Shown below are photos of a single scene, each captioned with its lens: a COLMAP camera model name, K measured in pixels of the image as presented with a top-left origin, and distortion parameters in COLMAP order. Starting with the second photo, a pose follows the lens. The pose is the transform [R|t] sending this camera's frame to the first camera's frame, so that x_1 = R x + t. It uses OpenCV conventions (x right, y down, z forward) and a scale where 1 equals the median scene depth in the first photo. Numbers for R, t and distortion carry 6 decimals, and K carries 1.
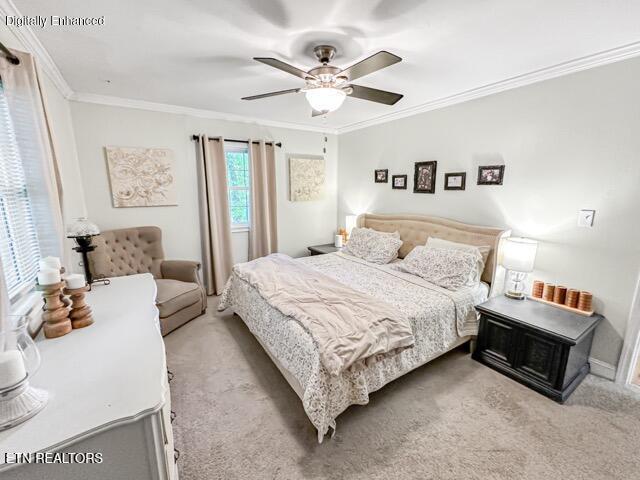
lens RADIAL K [[286.5, 0, 321.1], [0, 286.5, 234.8], [0, 0, 1]] dist [0.002014, 0.000099]
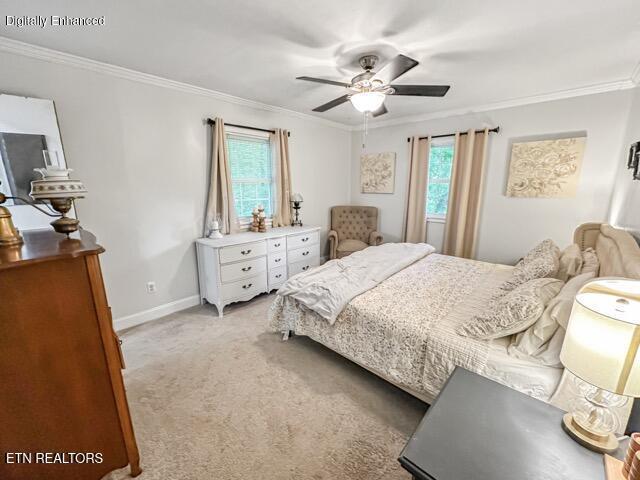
lens RADIAL K [[263.1, 0, 316.6], [0, 263.1, 239.1], [0, 0, 1]] dist [-0.001684, -0.000210]
pose [[0.248144, 0.208965, -0.945917, 0.580322], [-0.151685, 0.972794, 0.175111, -0.051940], [0.956774, 0.100029, 0.273090, 0.311284]]
